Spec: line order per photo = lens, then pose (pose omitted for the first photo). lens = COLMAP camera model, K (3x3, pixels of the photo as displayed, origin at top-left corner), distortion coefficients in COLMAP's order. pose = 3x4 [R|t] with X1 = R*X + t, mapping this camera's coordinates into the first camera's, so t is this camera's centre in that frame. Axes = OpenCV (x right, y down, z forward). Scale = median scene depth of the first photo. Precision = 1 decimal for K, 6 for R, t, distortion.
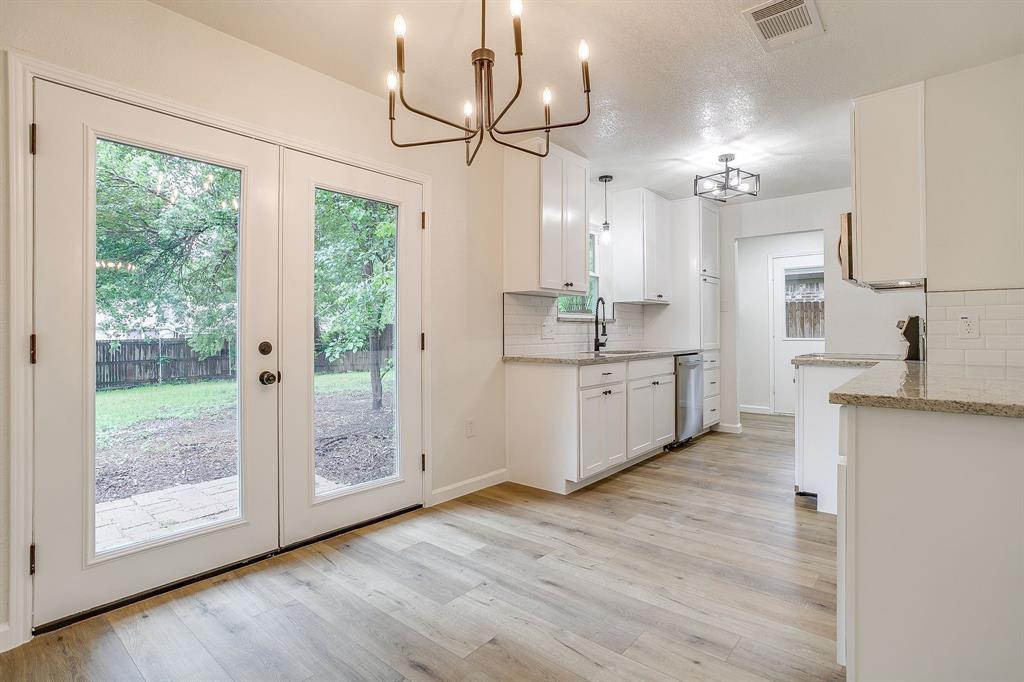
lens RADIAL K [[505.9, 0, 507.7], [0, 505.9, 338.8], [0, 0, 1]] dist [-0.057518, 0.031814]
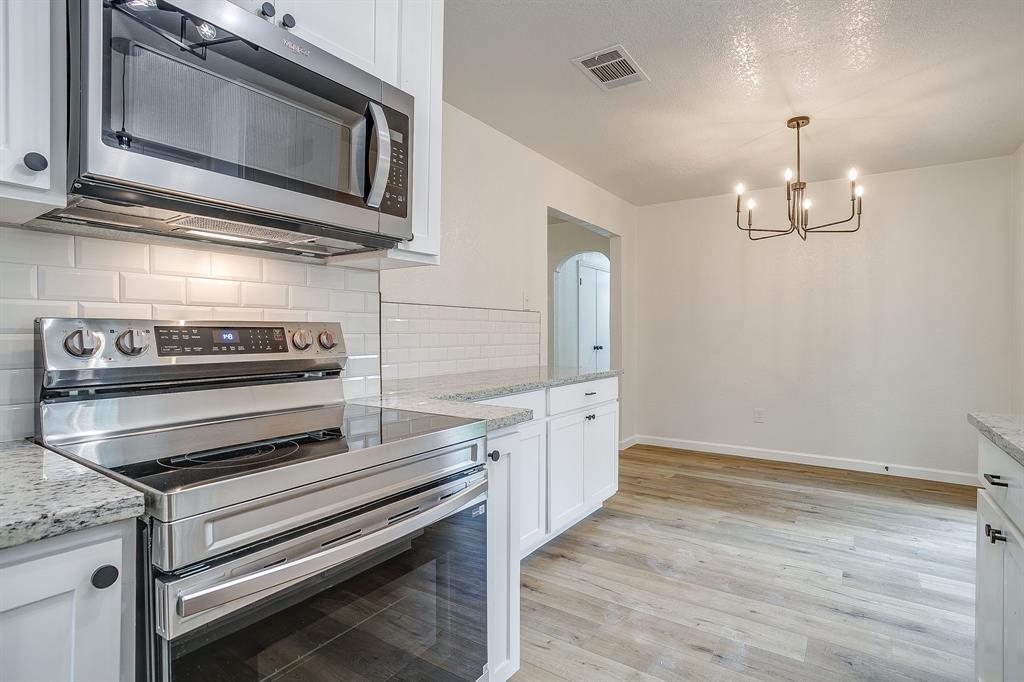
lens RADIAL K [[505.9, 0, 507.7], [0, 505.9, 338.8], [0, 0, 1]] dist [-0.057518, 0.031814]
pose [[-0.995496, 0.004671, -0.094690, 0.523899], [0.002792, 0.999797, 0.019969, -0.032260], [0.094764, 0.019614, -0.995307, 1.219981]]
